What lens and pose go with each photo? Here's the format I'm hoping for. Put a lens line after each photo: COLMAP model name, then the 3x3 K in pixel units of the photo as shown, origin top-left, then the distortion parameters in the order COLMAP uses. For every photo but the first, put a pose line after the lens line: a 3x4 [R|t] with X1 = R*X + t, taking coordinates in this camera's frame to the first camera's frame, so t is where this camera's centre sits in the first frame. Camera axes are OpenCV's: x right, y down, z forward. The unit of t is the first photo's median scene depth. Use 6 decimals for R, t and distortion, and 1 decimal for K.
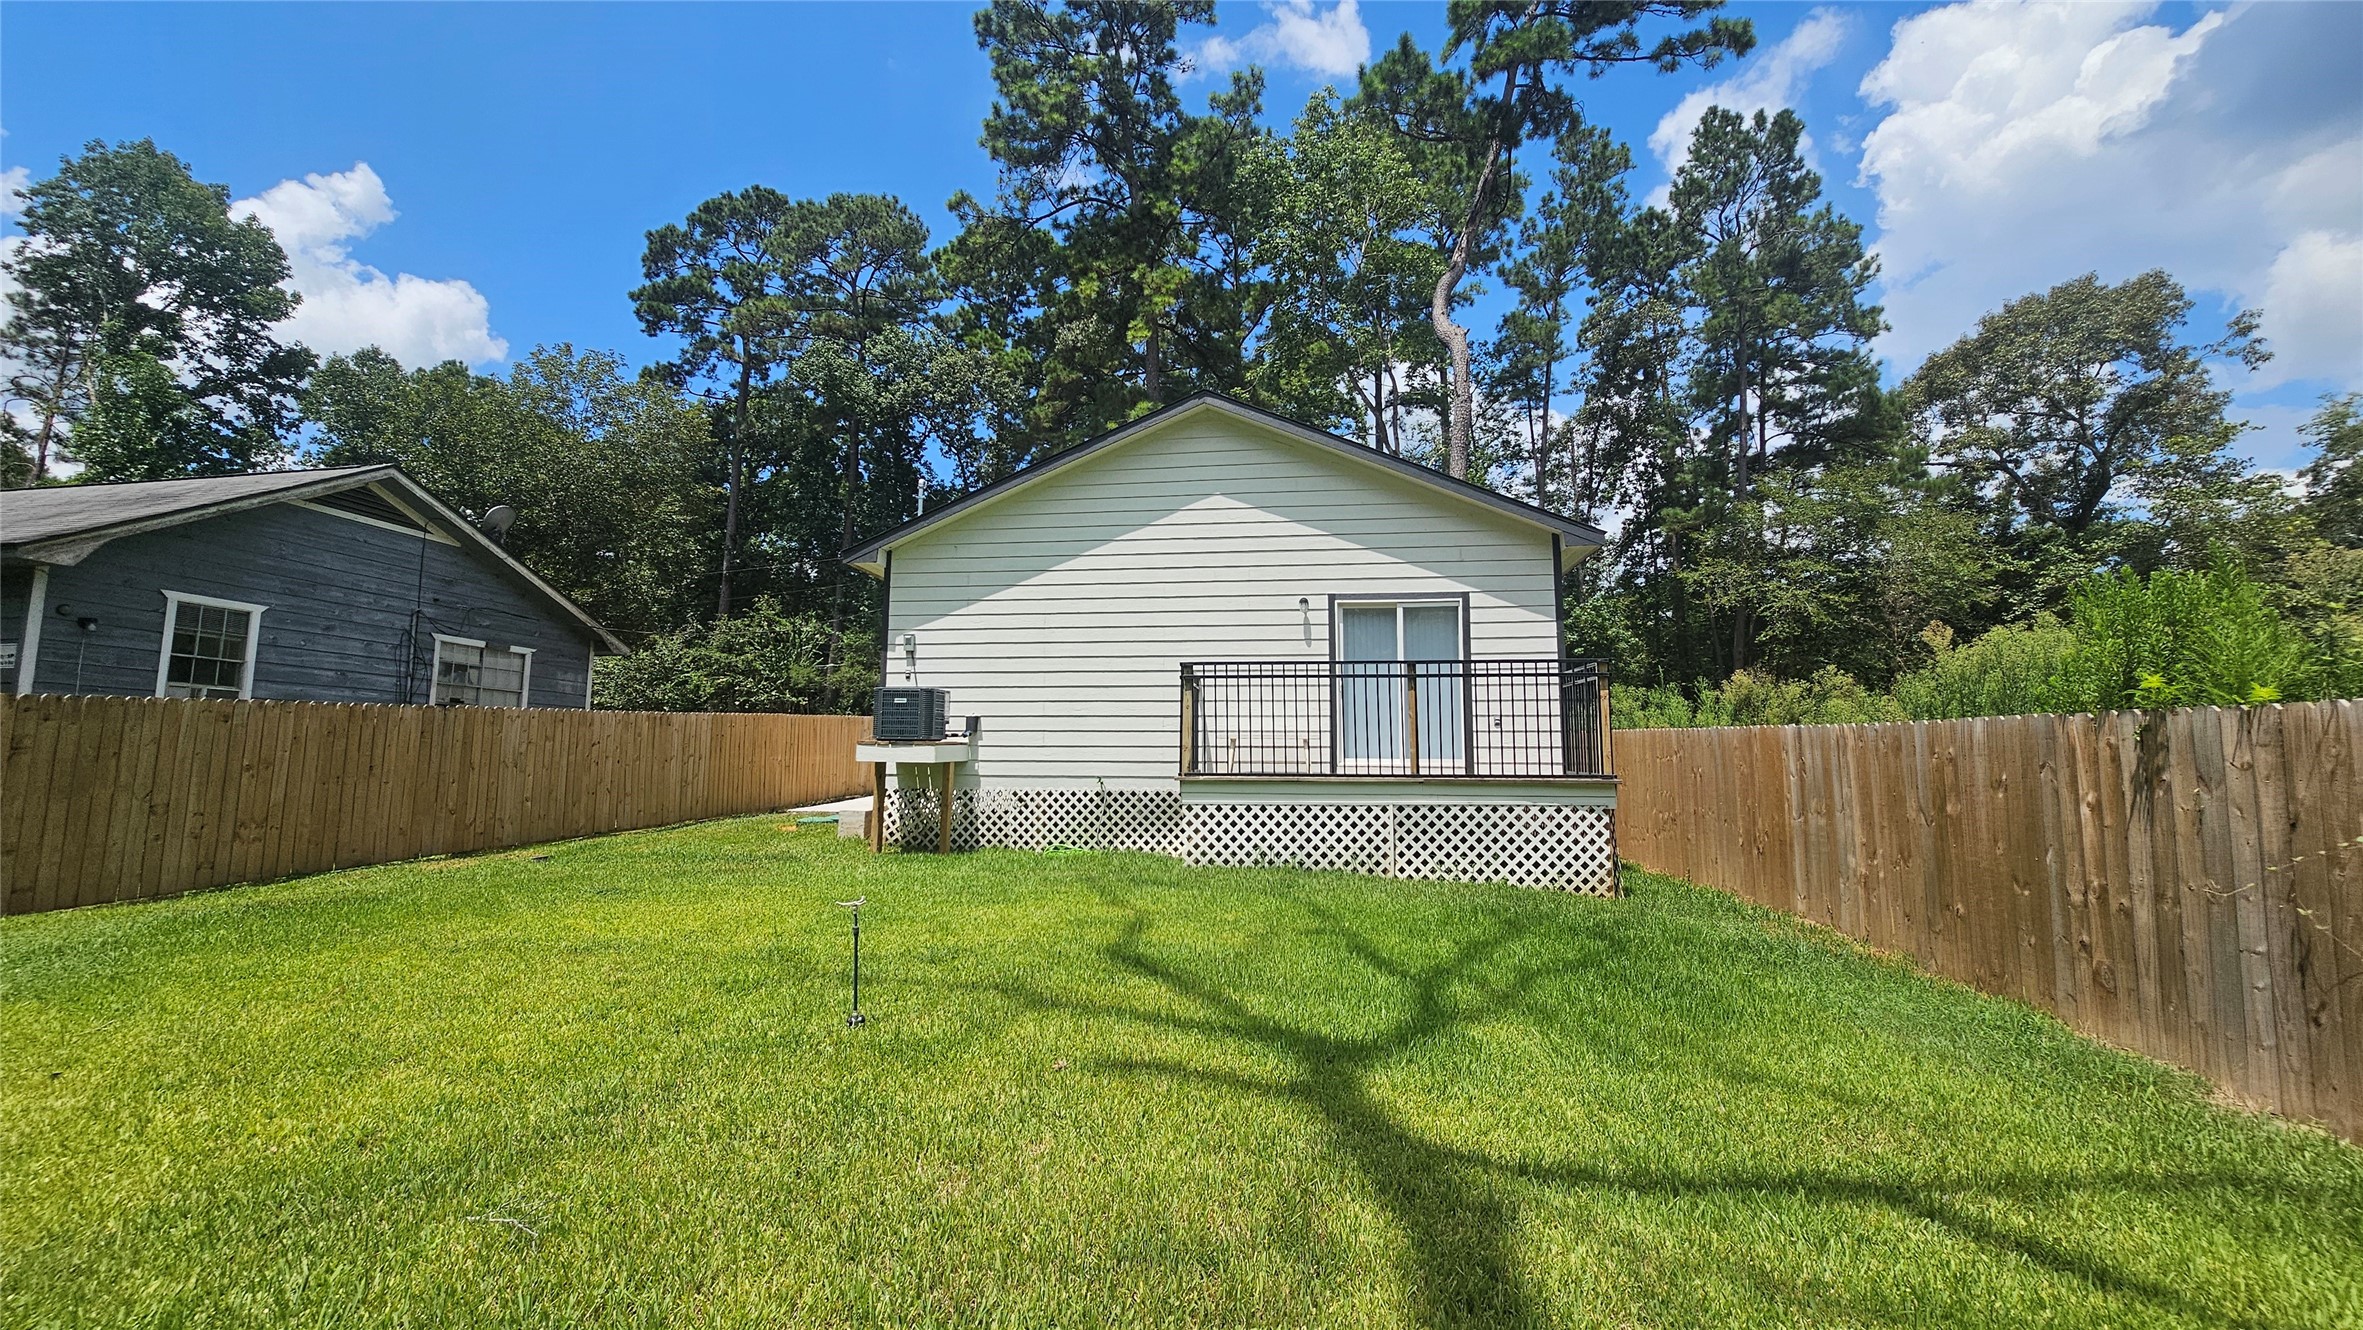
lens RADIAL K [[961.5, 0, 1182.1], [0, 961.5, 659.1], [0, 0, 1]] dist [-0.001118, 0.000730]
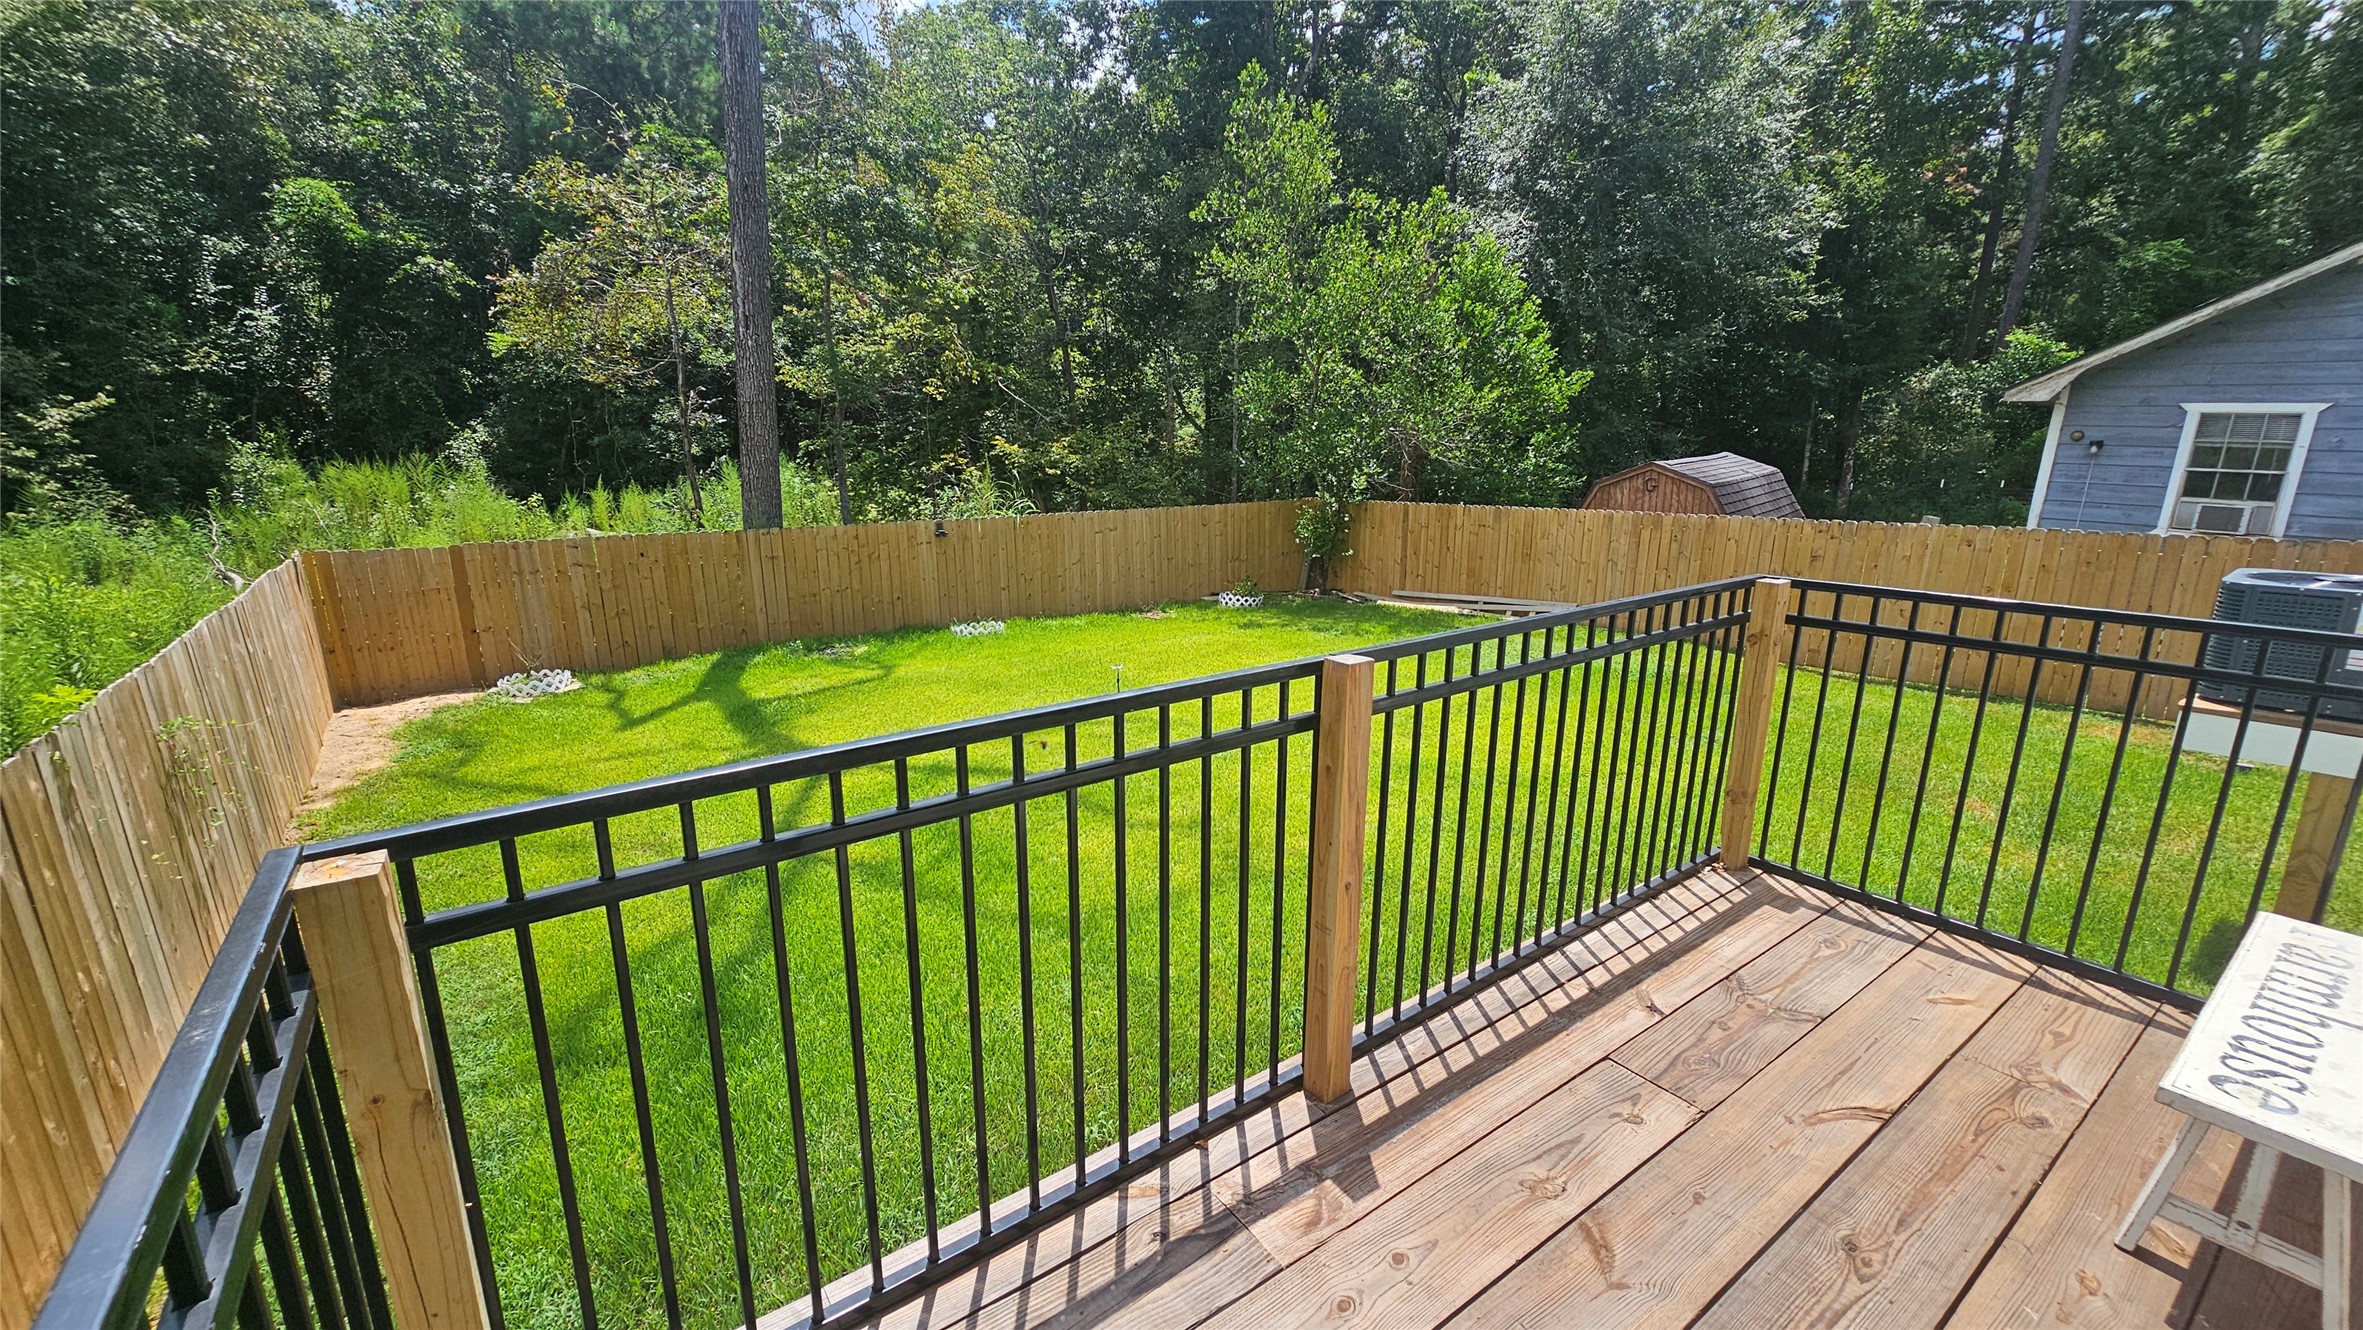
lens RADIAL K [[961.5, 0, 1183.6], [0, 961.5, 657.8], [0, 0, 1]] dist [-0.001118, 0.000730]
pose [[-0.724165, 0.153896, -0.672236, 0.354236], [0.065553, 0.985730, 0.155047, -0.032089], [0.686504, 0.068213, -0.723920, 0.948432]]
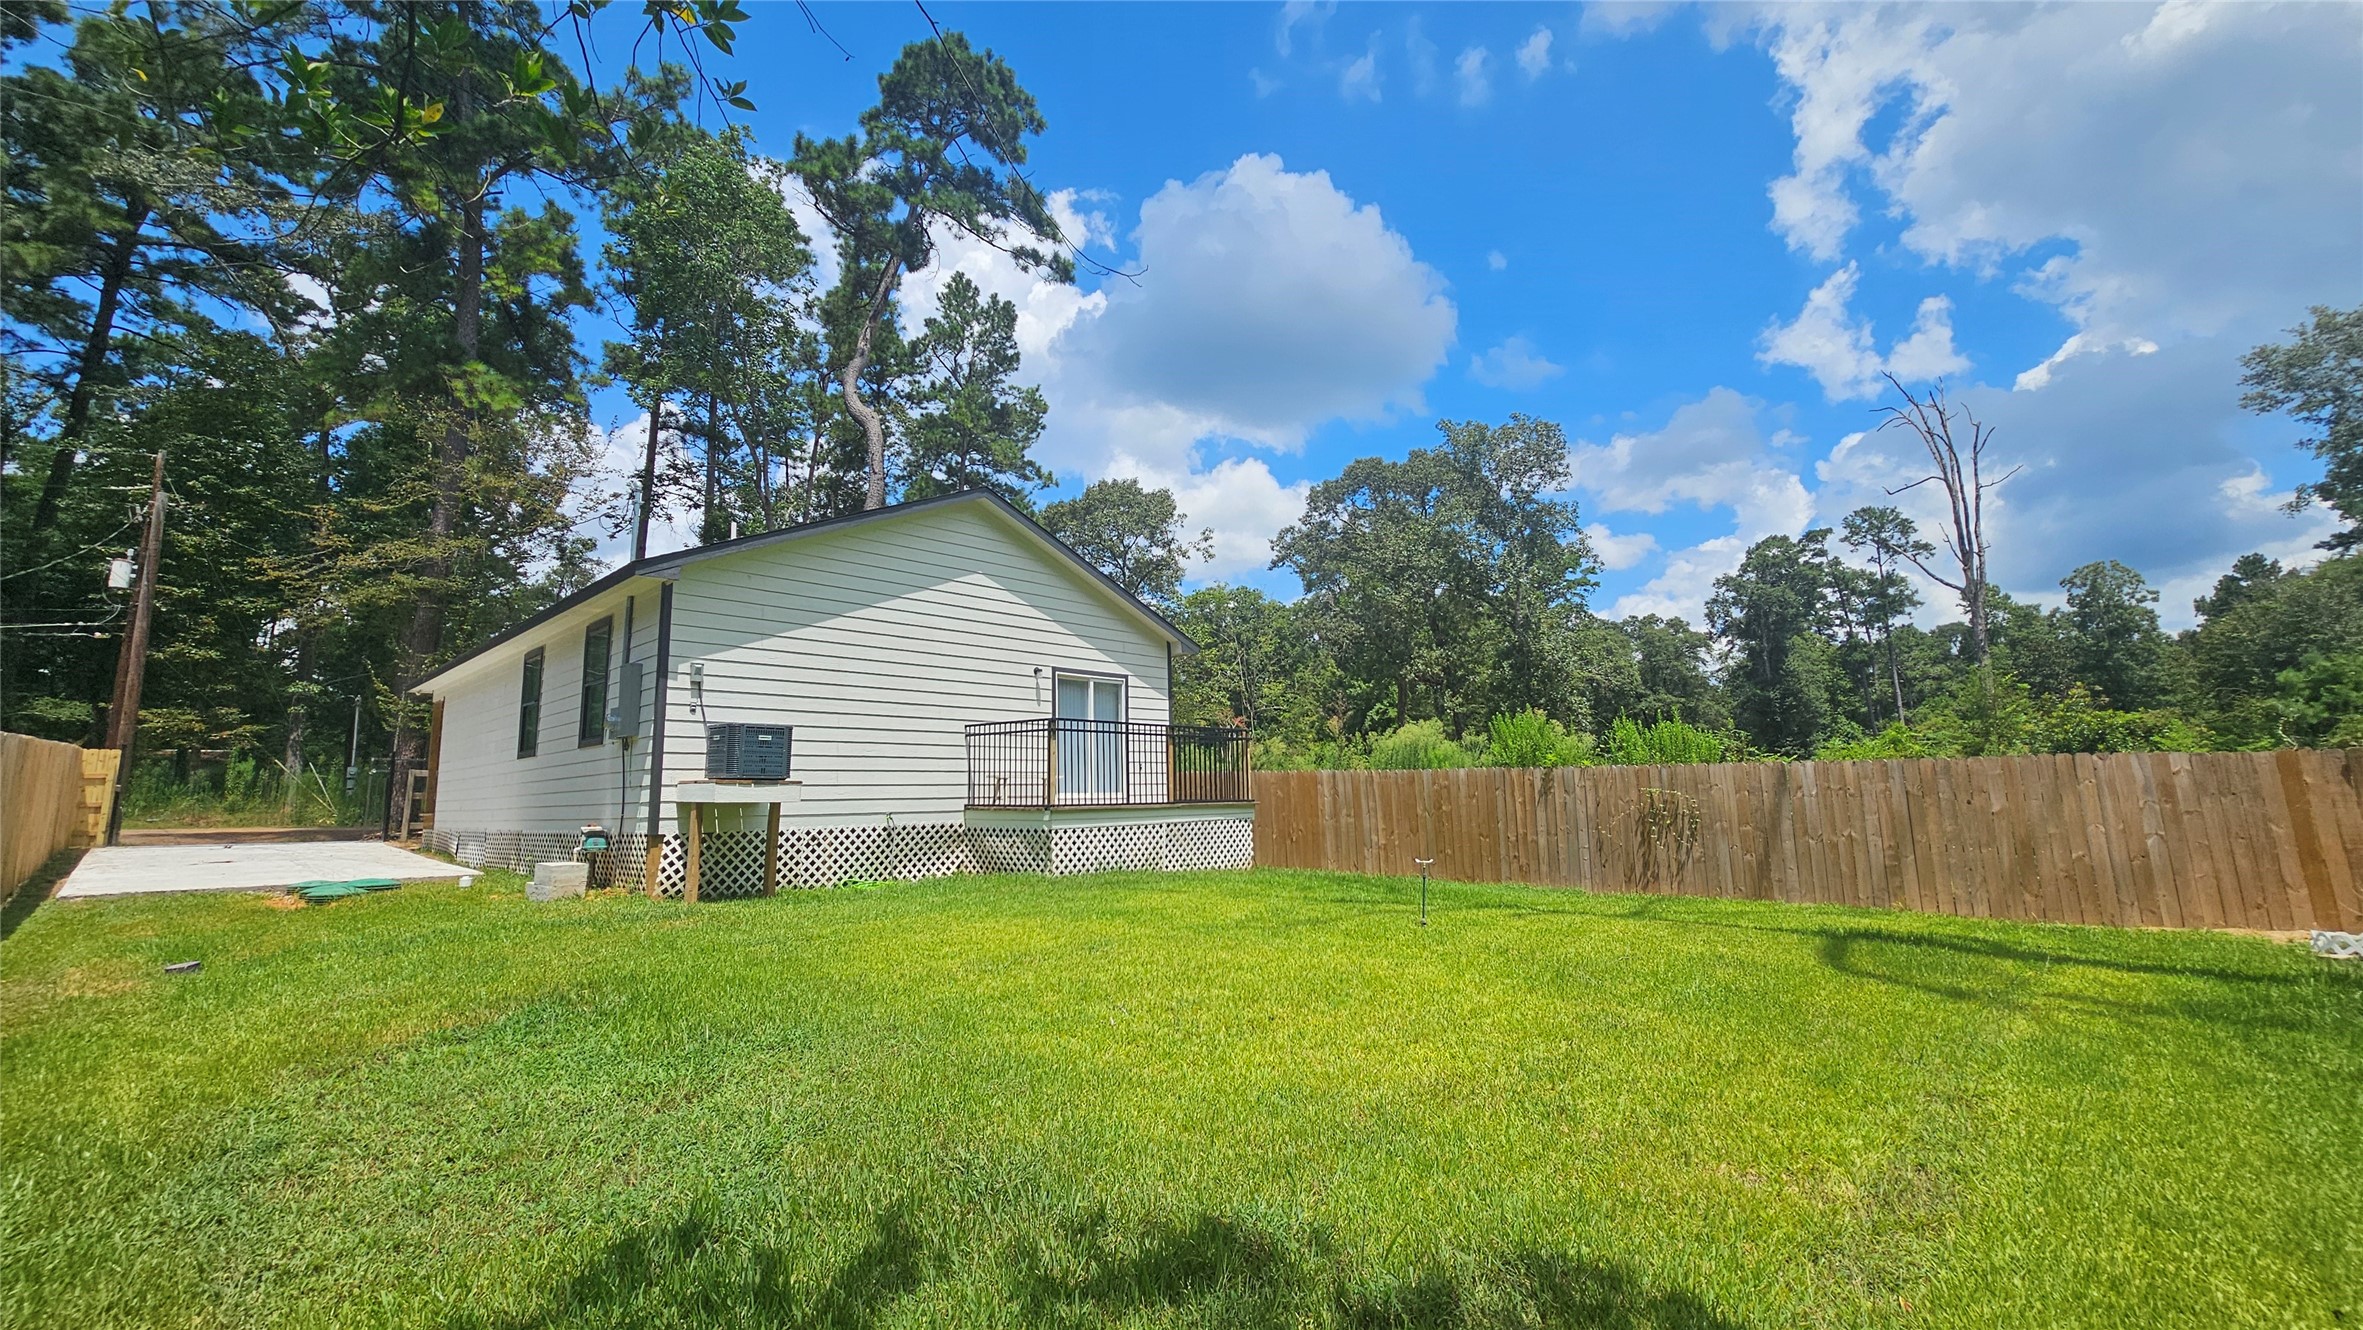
lens RADIAL K [[961.5, 0, 1178.6], [0, 961.5, 663.7], [0, 0, 1]] dist [-0.001118, 0.000730]
pose [[0.582643, 0.096418, 0.806989, -0.796848], [-0.065900, 0.995273, -0.071334, 0.010153], [-0.810052, -0.011618, 0.586243, 0.099281]]
